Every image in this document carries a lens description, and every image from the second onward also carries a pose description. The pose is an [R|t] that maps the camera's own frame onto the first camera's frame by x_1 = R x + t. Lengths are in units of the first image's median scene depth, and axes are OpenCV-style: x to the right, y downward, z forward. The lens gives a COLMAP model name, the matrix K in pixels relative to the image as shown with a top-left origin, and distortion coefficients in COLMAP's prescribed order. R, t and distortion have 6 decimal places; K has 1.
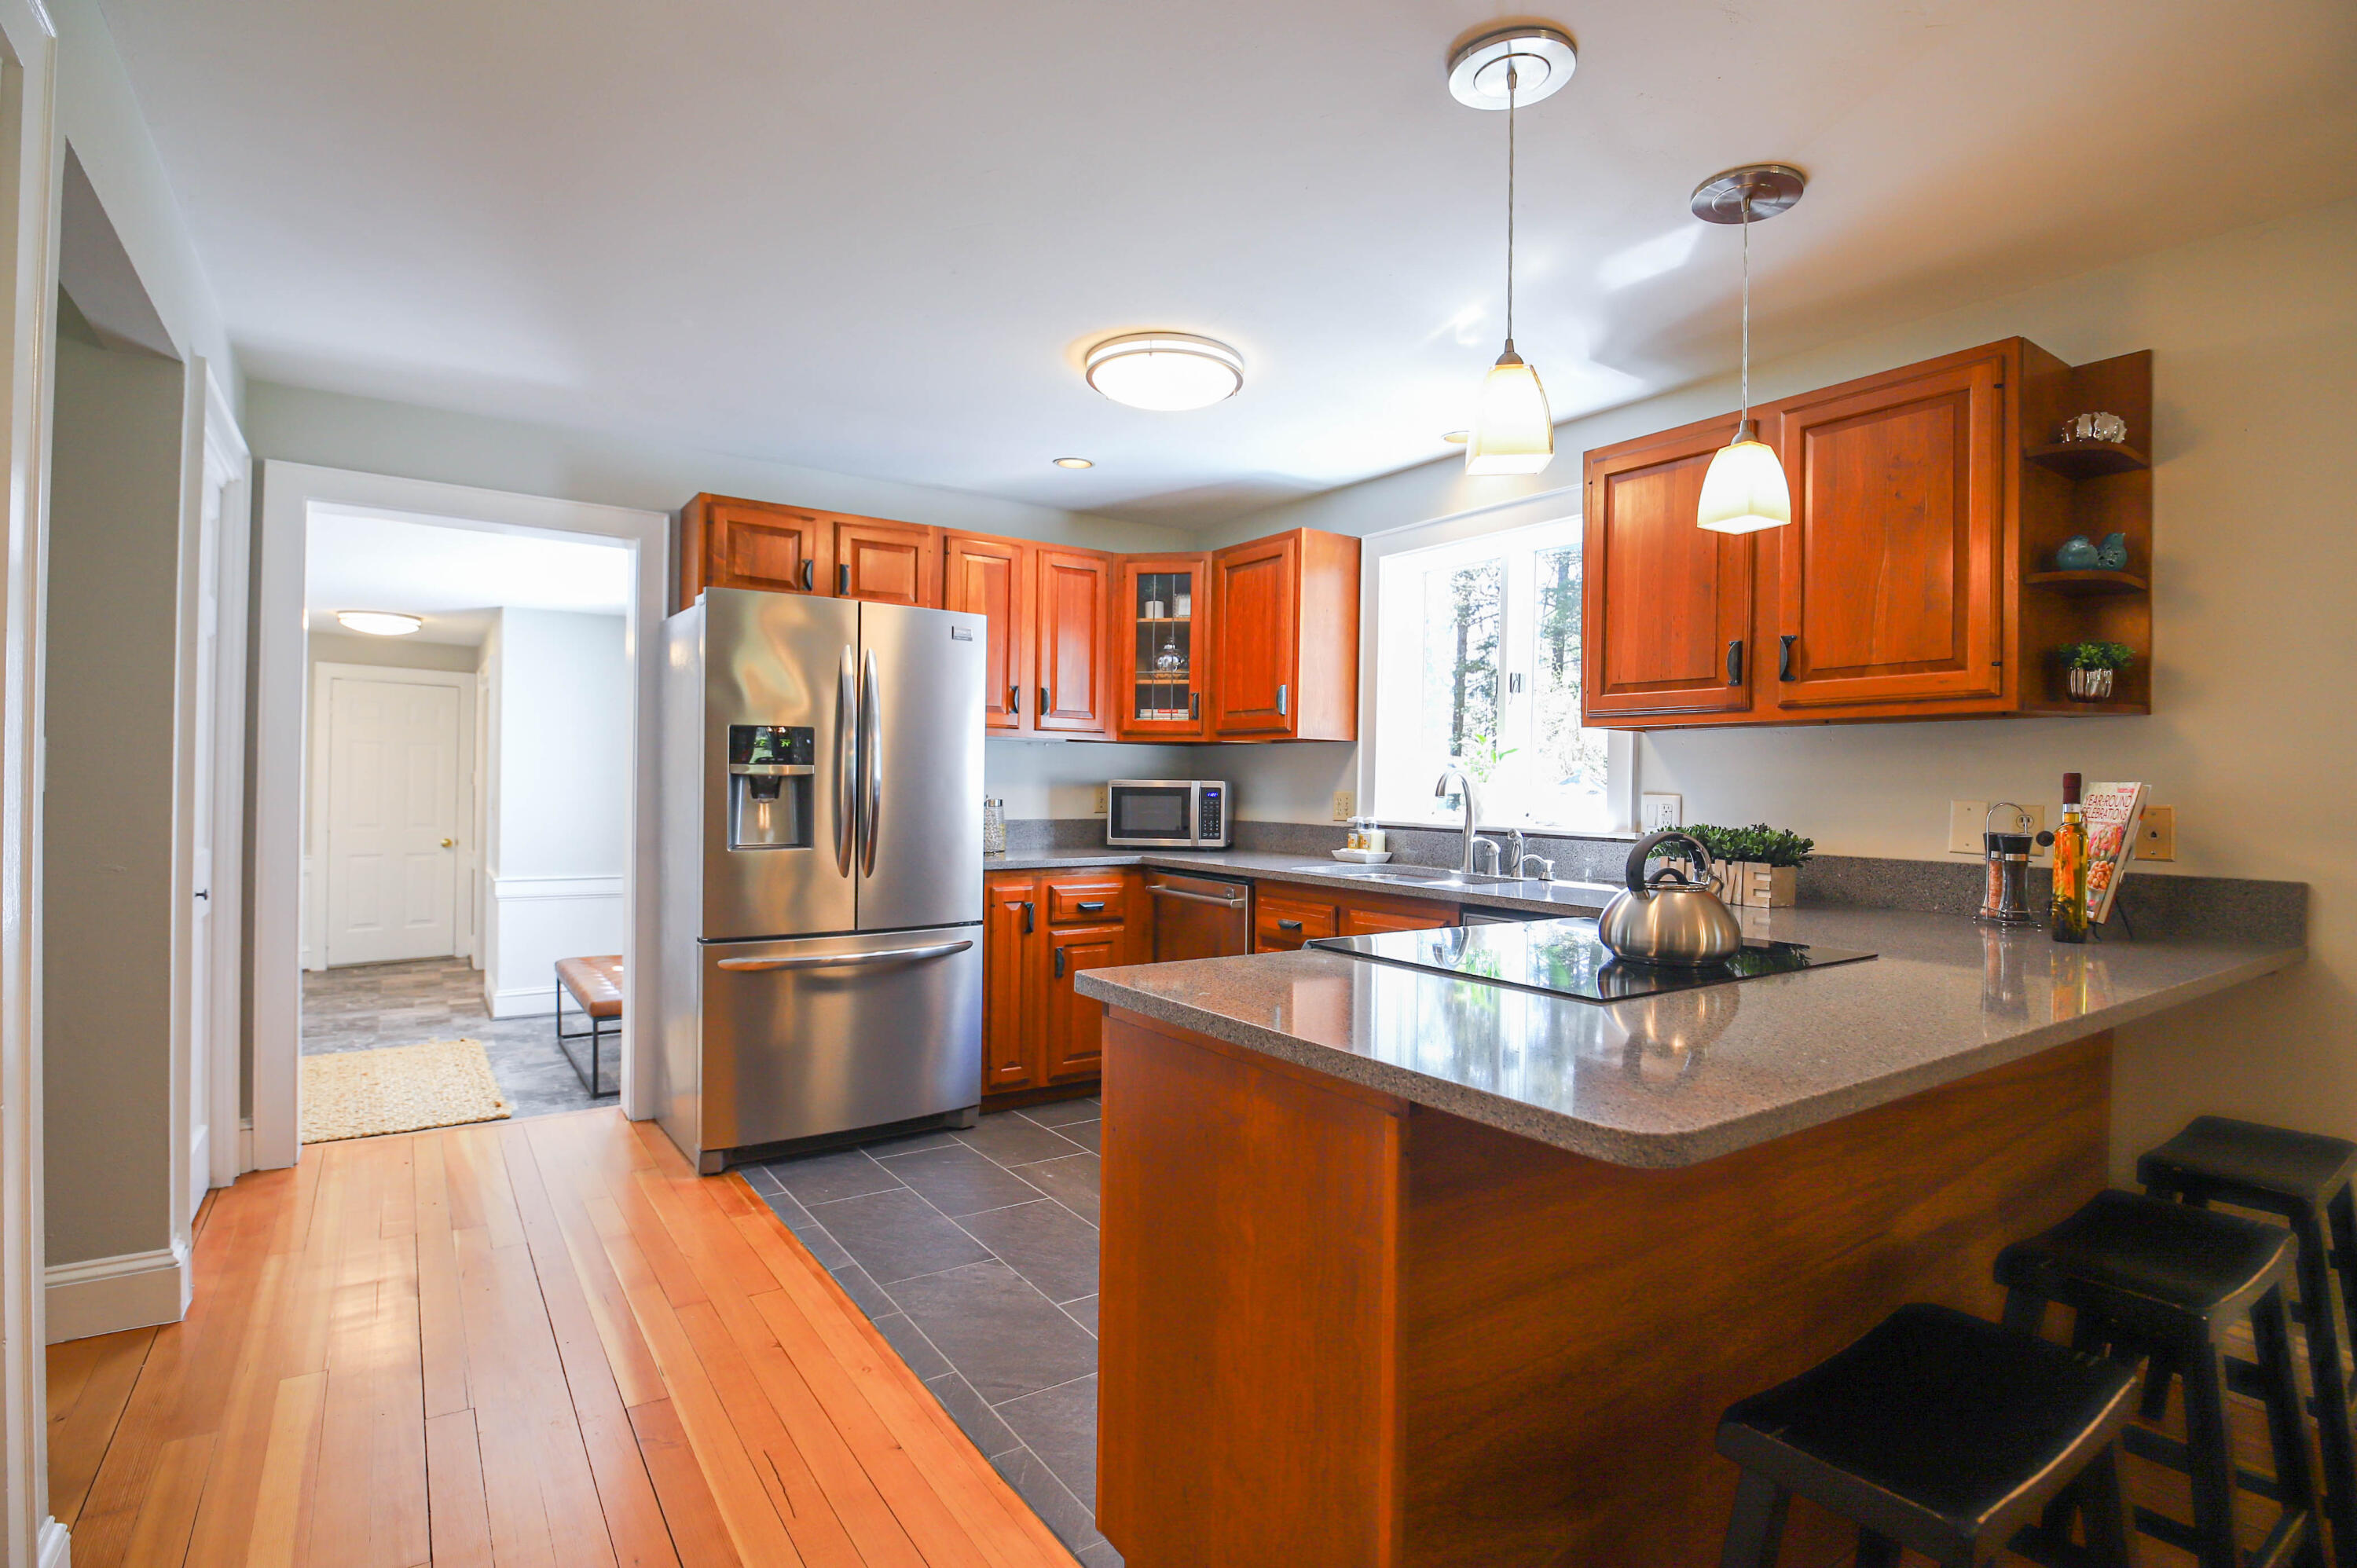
lens RADIAL K [[1110.8, 0, 1178.5], [0, 1110.8, 784.0], [0, 0, 1]] dist [0.000180, -0.000067]
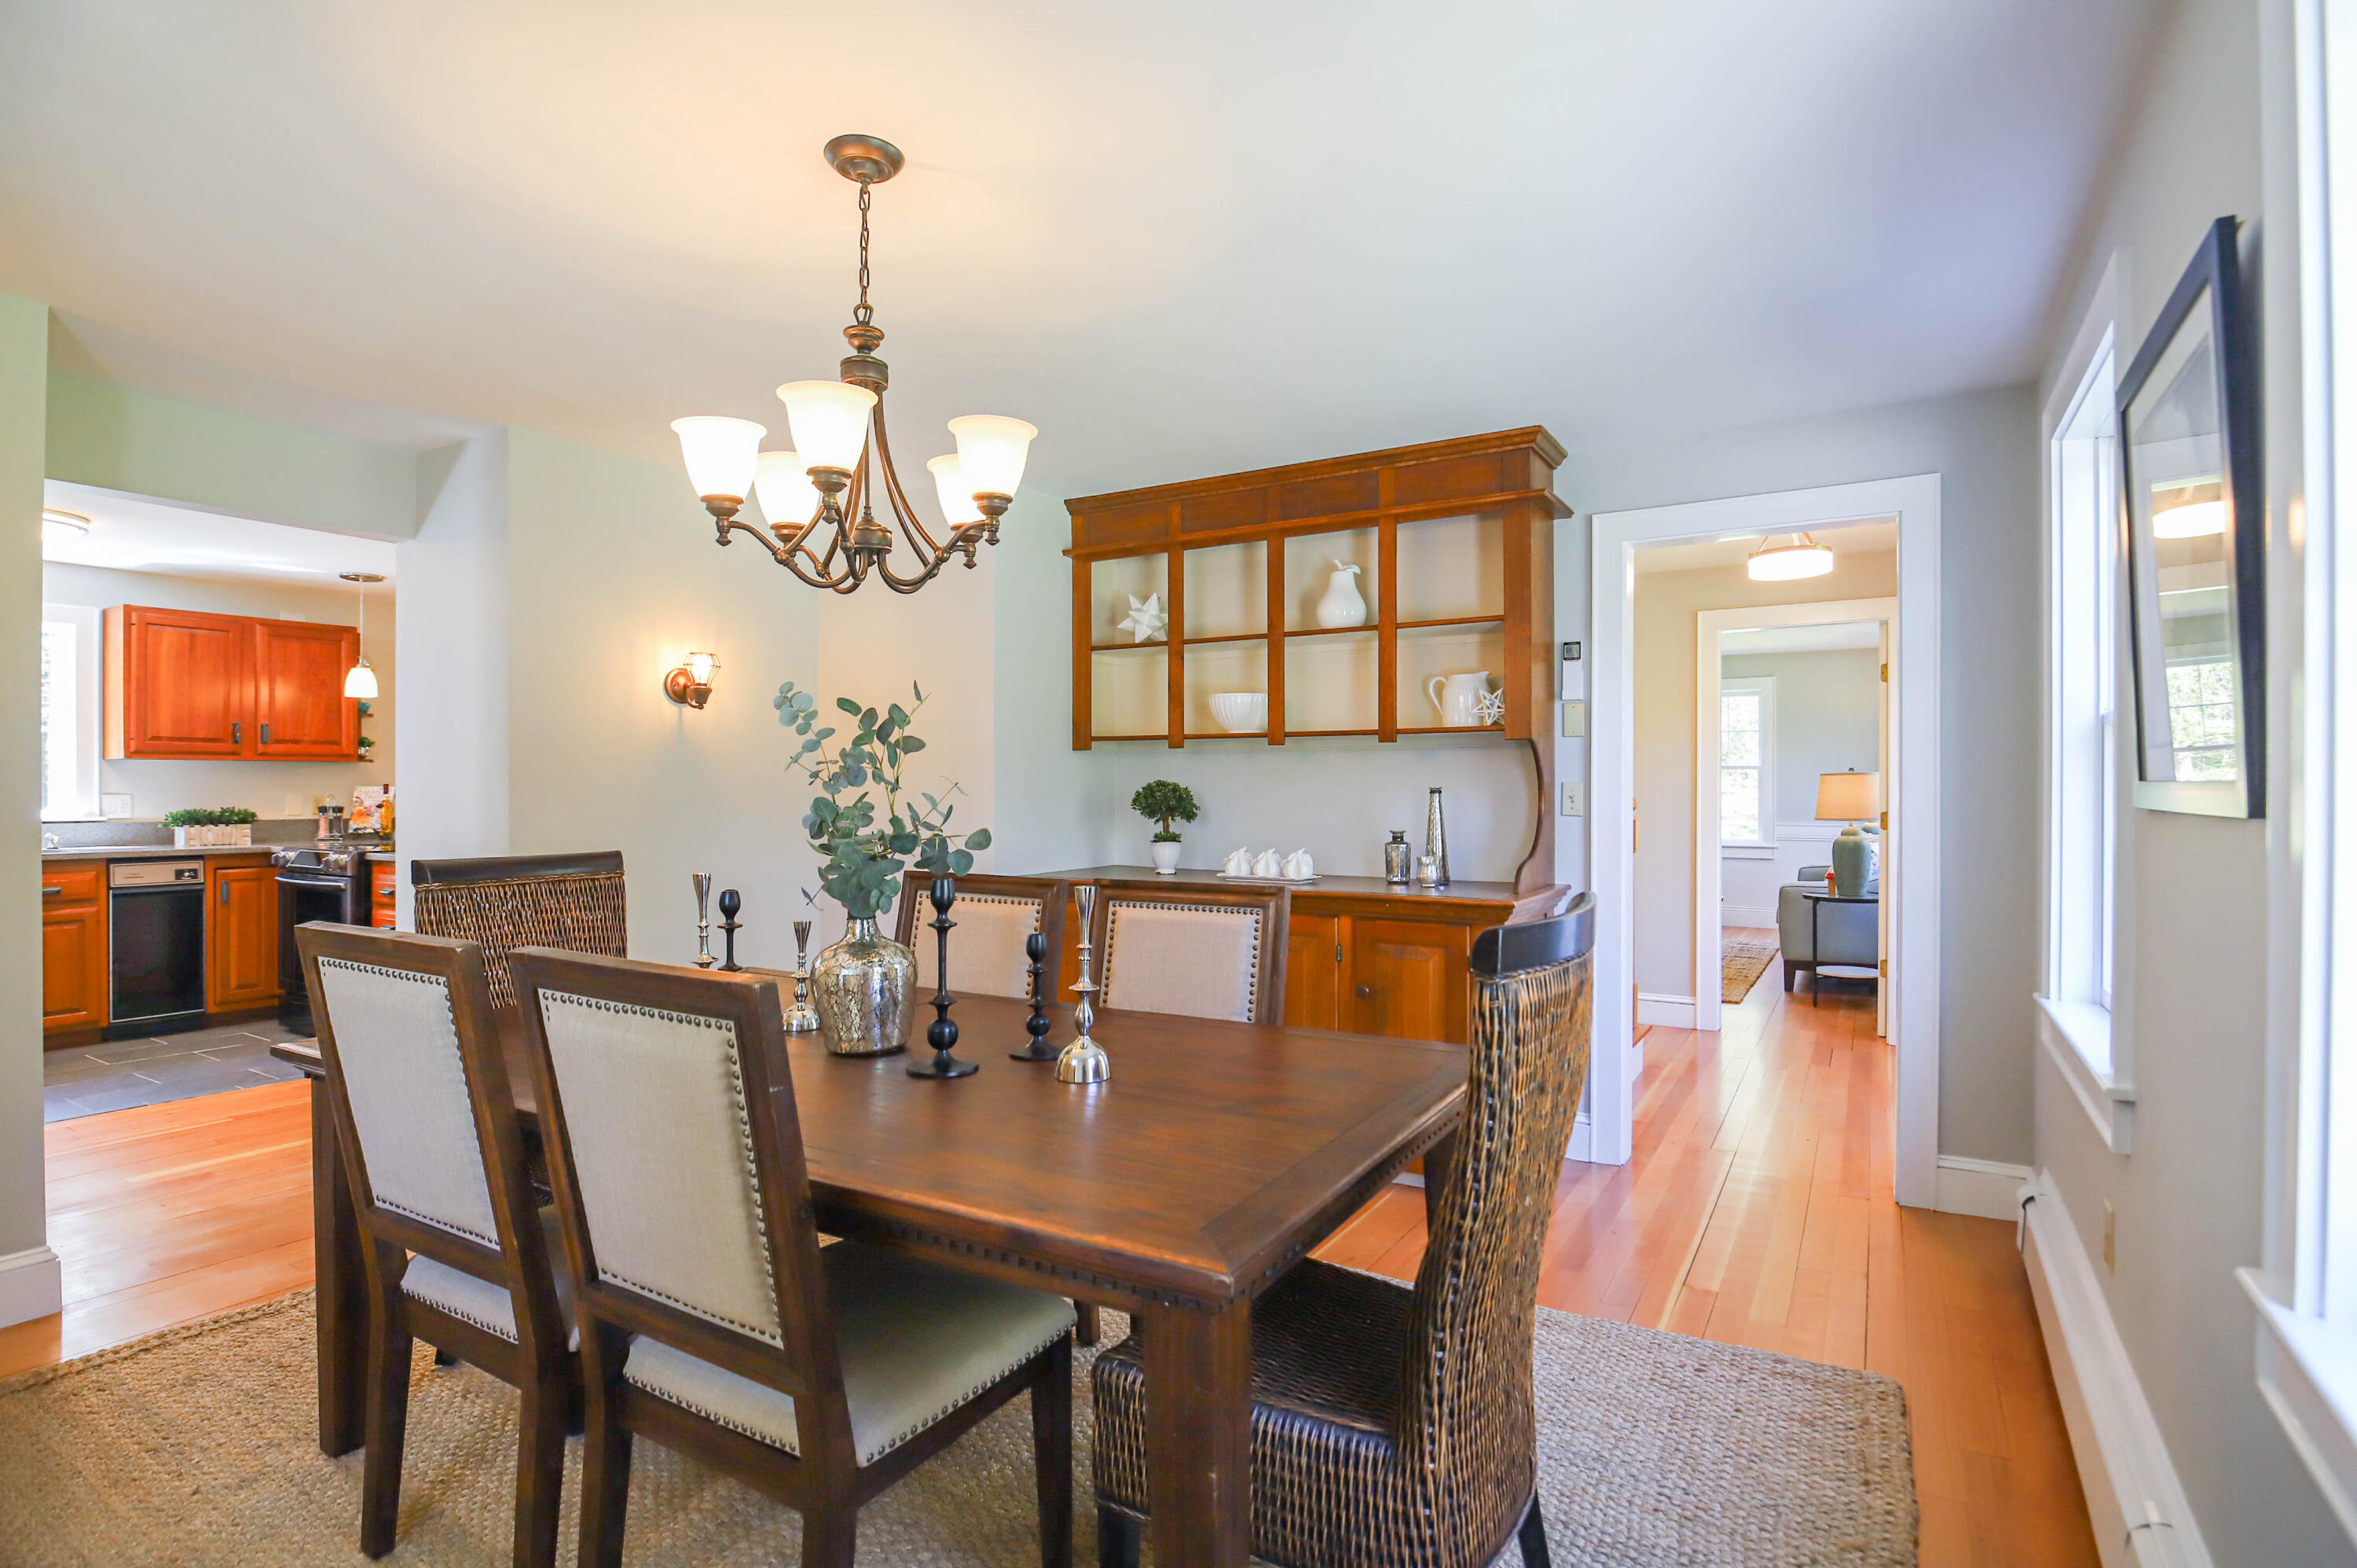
lens RADIAL K [[1153.5, 0, 1178.5], [0, 1153.5, 784.0], [0, 0, 1]] dist [-0.020001, -0.000707]
pose [[-0.399287, -0.010773, 0.916763, -1.500267], [-0.003240, 0.999941, 0.010339, -0.024788], [-0.916820, 0.001158, -0.399299, 0.132858]]
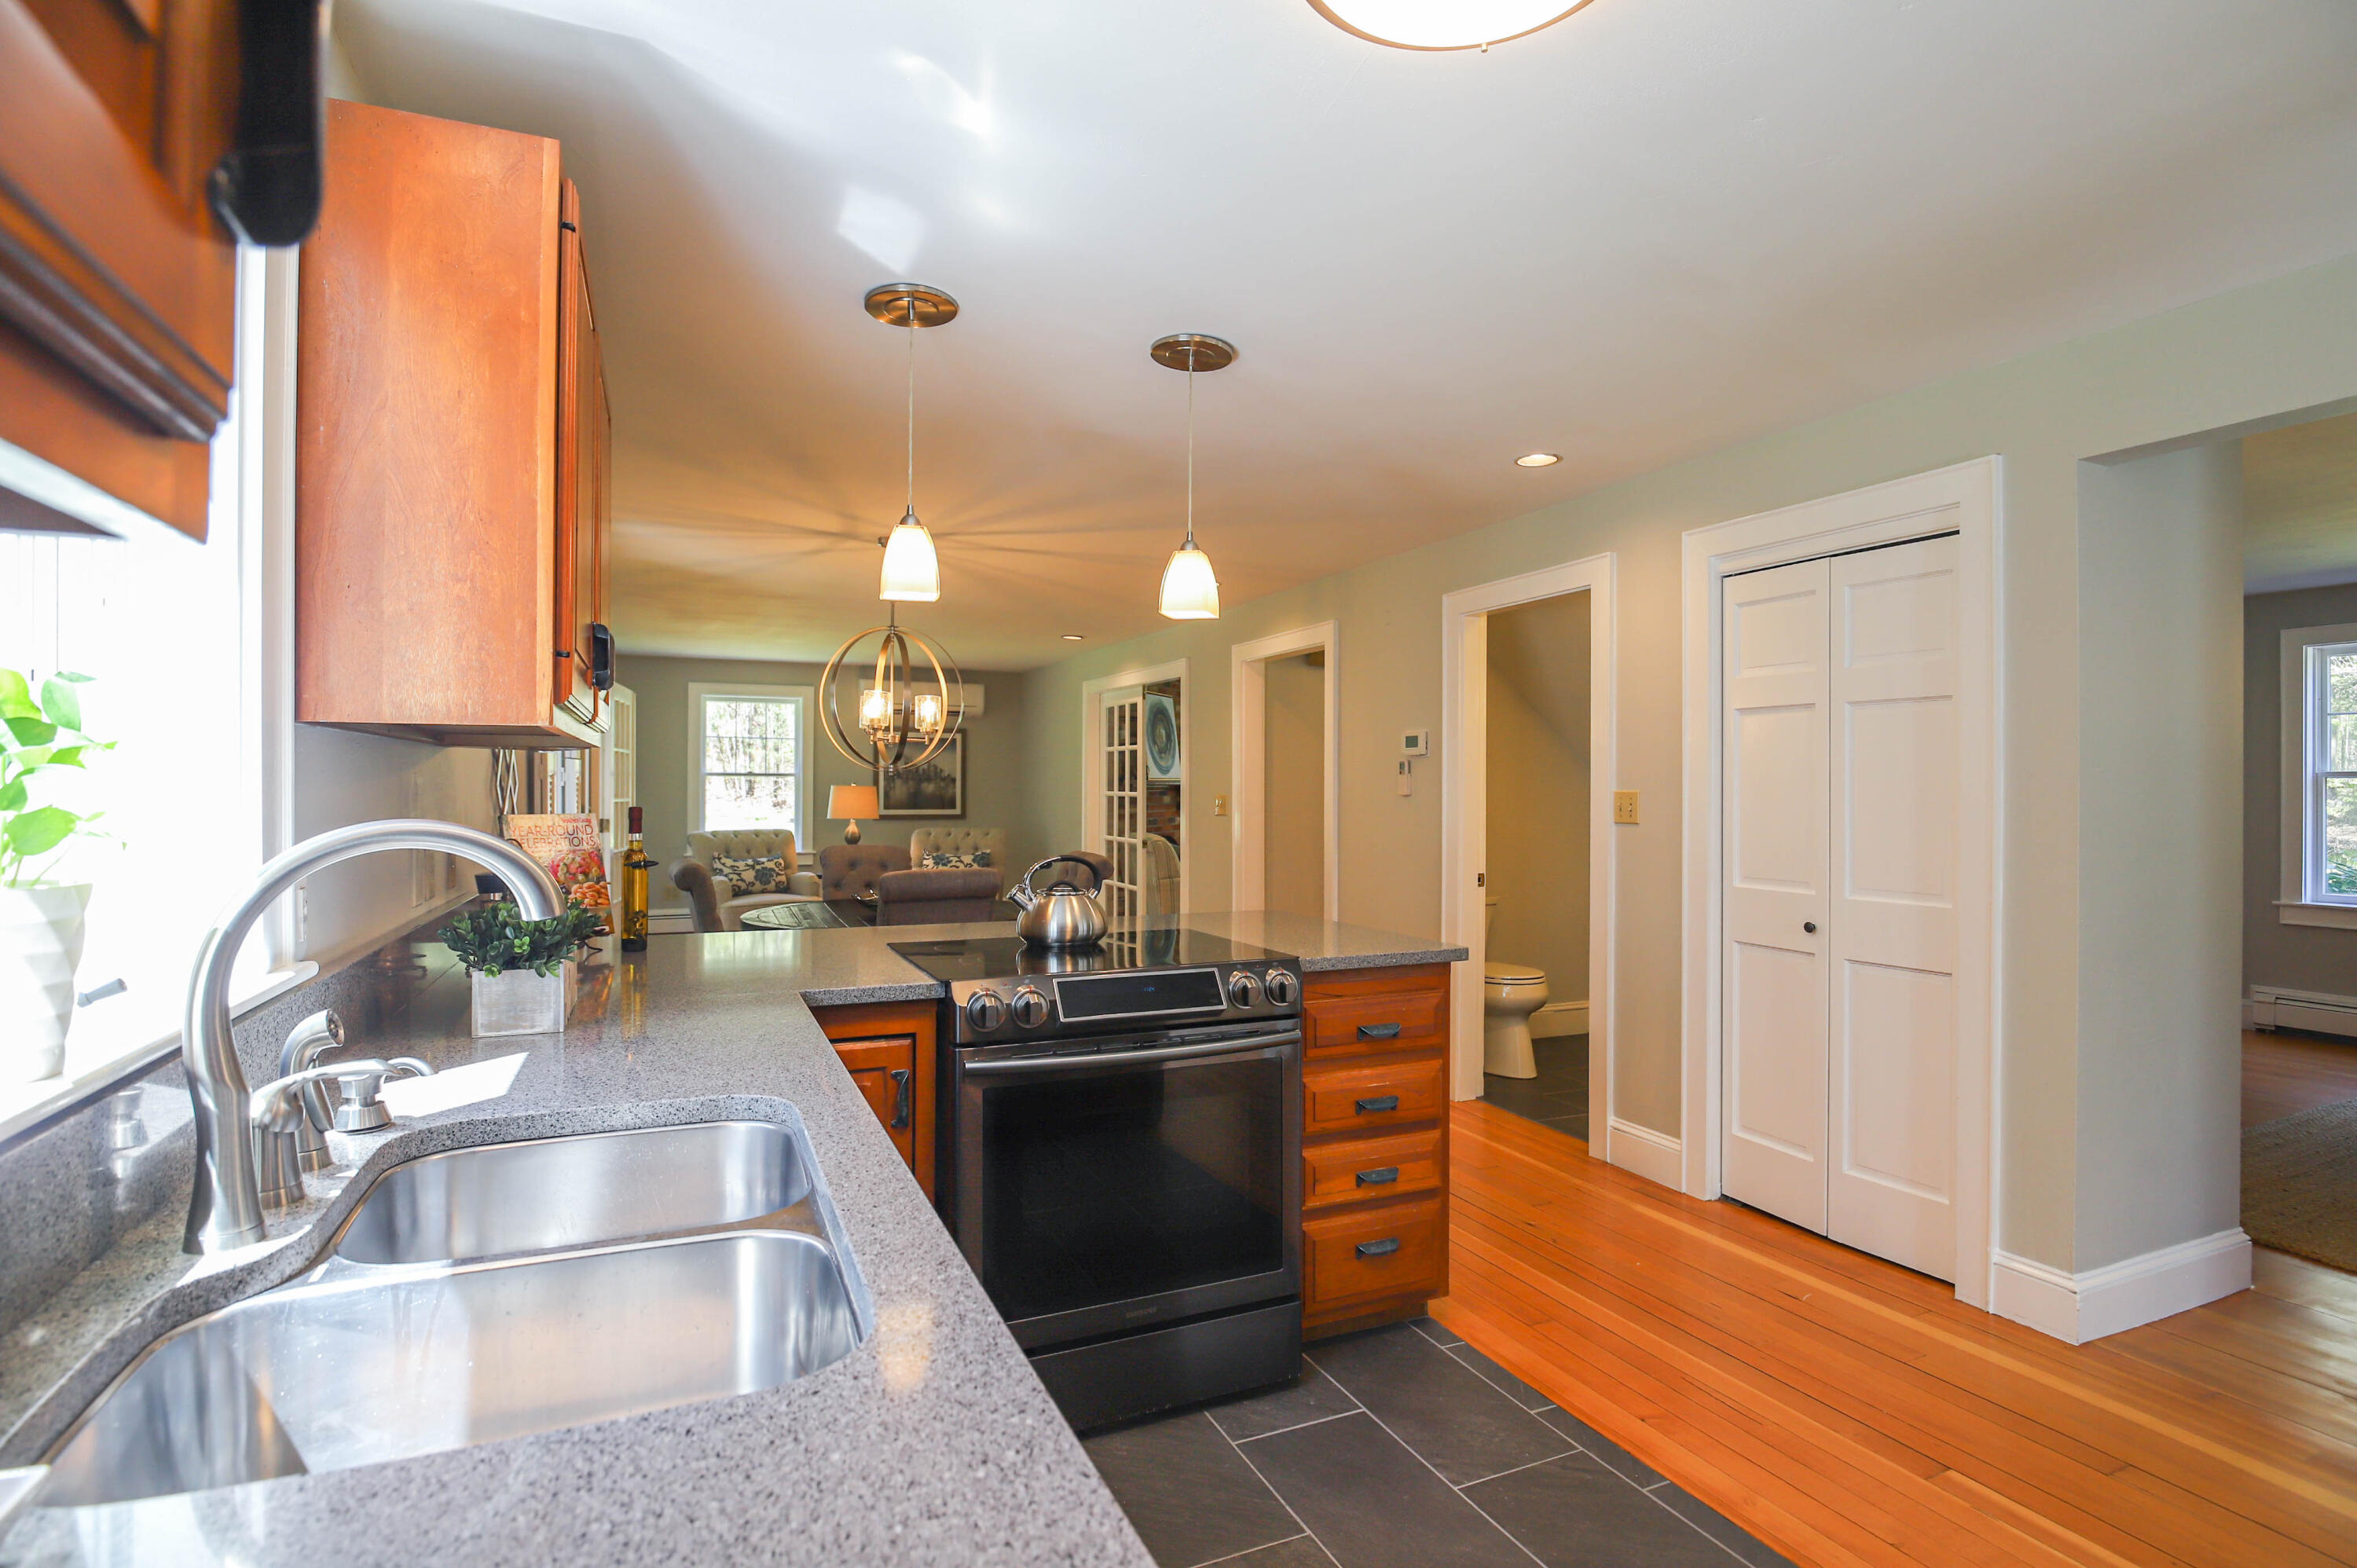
lens RADIAL K [[1153.5, 0, 1178.5], [0, 1153.5, 784.0], [0, 0, 1]] dist [-0.020001, -0.000707]
pose [[-0.979346, -0.012298, 0.201819, 0.001990], [-0.015041, 0.999814, -0.012063, -0.014213], [-0.201633, -0.014849, -0.979349, 1.081084]]
